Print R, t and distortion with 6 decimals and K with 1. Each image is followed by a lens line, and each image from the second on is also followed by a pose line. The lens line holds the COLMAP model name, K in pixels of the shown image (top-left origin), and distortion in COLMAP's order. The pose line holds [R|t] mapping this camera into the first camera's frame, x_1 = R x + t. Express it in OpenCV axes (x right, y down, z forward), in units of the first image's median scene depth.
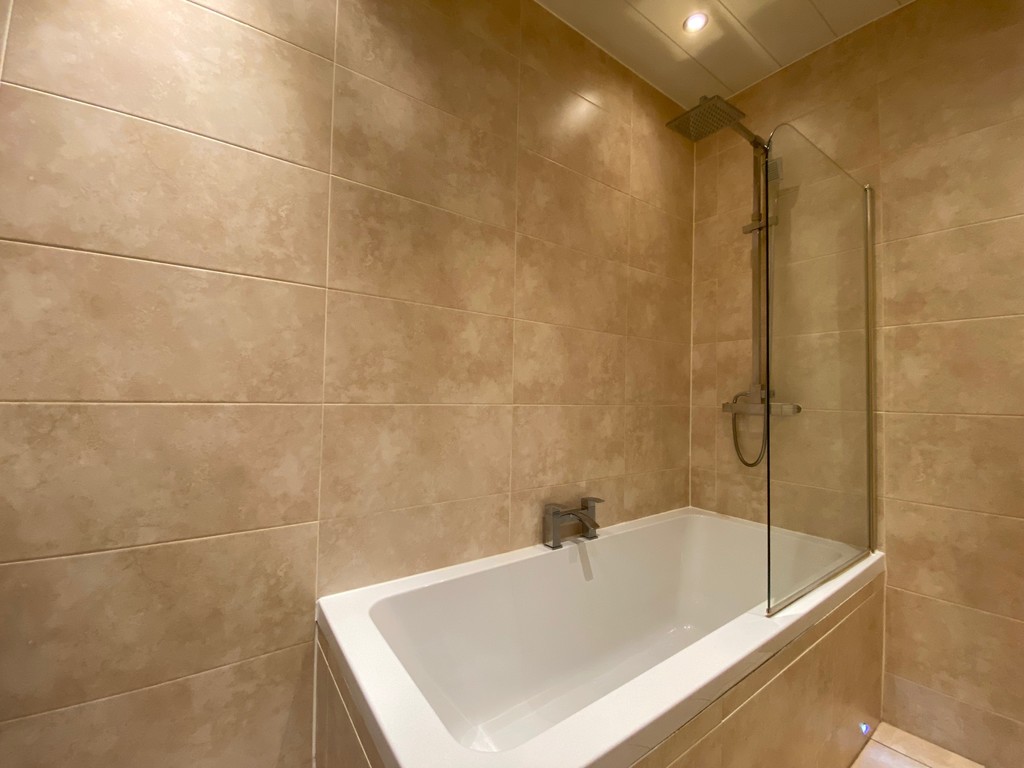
lens RADIAL K [[416.0, 0, 519.4], [0, 416.0, 384.2], [0, 0, 1]] dist [0.049601, -0.042123]
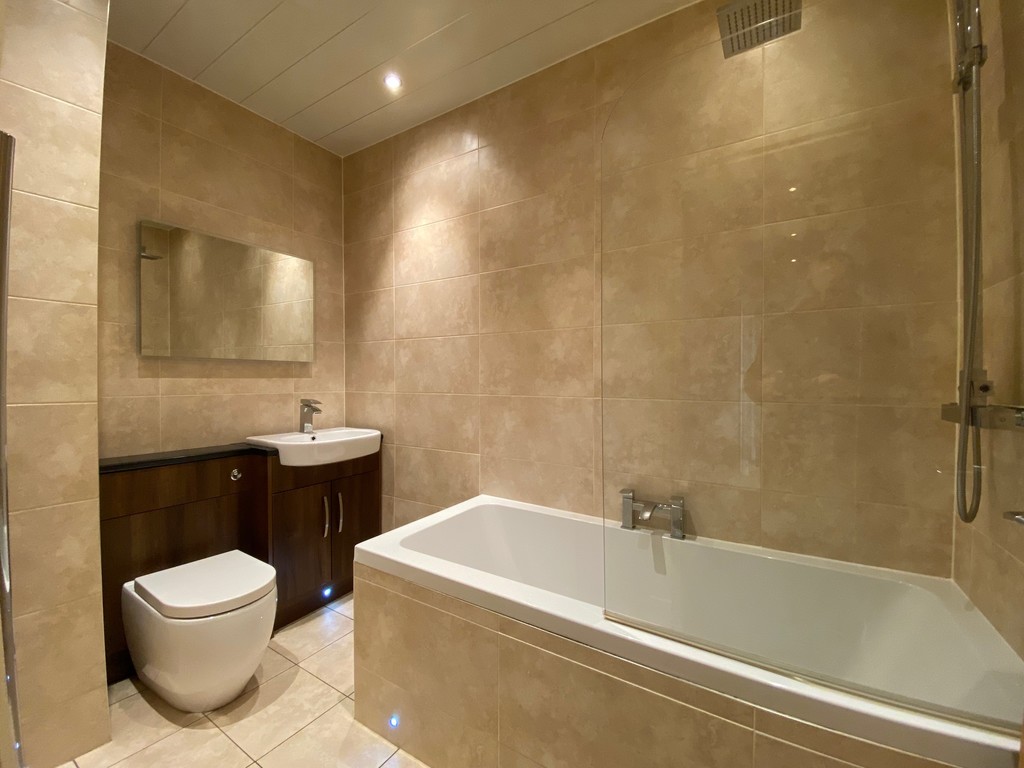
lens RADIAL K [[416.0, 0, 519.4], [0, 416.0, 384.2], [0, 0, 1]] dist [0.049601, -0.042123]
pose [[0.374268, -0.005270, -0.927305, 1.092049], [0.033611, 0.999404, 0.007886, -0.008003], [0.926711, -0.034120, 0.374222, 0.362502]]
